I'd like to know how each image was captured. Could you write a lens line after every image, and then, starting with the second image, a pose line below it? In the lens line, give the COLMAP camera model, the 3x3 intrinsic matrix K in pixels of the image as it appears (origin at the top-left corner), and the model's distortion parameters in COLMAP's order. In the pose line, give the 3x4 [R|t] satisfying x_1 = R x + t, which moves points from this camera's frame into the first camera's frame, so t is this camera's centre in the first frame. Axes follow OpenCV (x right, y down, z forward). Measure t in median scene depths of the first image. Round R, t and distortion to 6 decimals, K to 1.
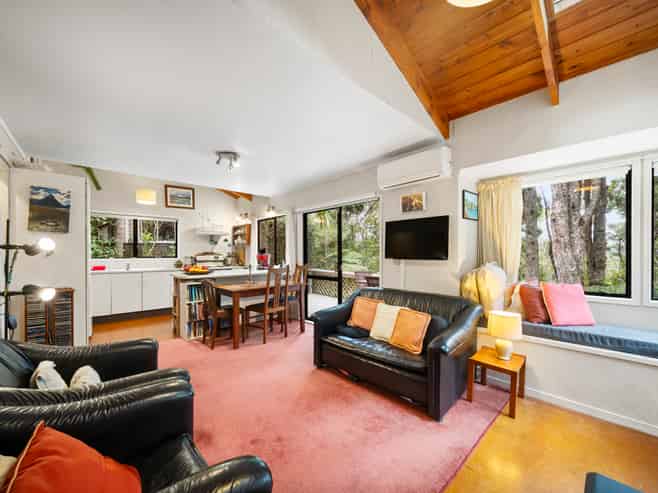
lens RADIAL K [[259.1, 0, 329.9], [0, 259.1, 255.0], [0, 0, 1]] dist [-0.001580, -0.000240]
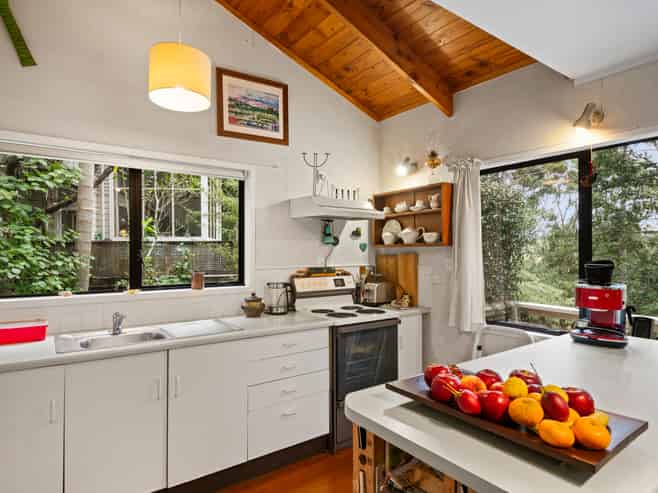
lens RADIAL K [[397.5, 0, 325.6], [0, 397.5, 250.5], [0, 0, 1]] dist [0.022595, 0.000339]
pose [[0.991659, -0.003347, -0.128843, -0.416892], [0.001626, 0.999908, -0.013457, -0.028386], [0.128876, 0.013135, 0.991574, 0.493866]]
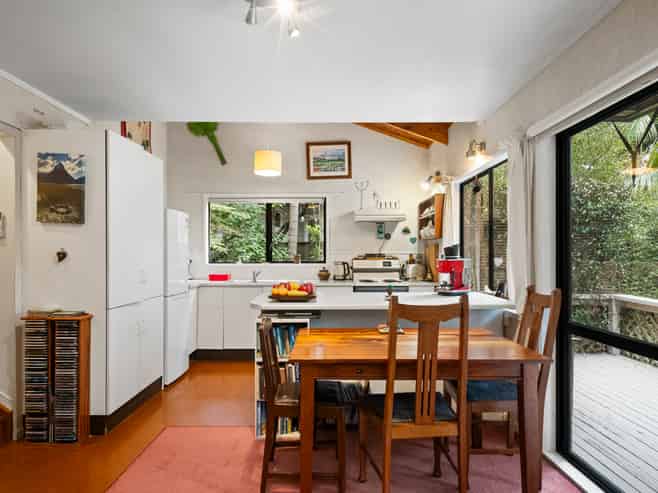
lens RADIAL K [[397.5, 0, 324.6], [0, 397.5, 253.1], [0, 0, 1]] dist [0.022595, 0.000339]
pose [[0.729794, -0.003696, -0.683657, 0.028567], [-0.004199, 0.999942, -0.009889, -0.003861], [0.683654, 0.010087, 0.729736, 0.339172]]
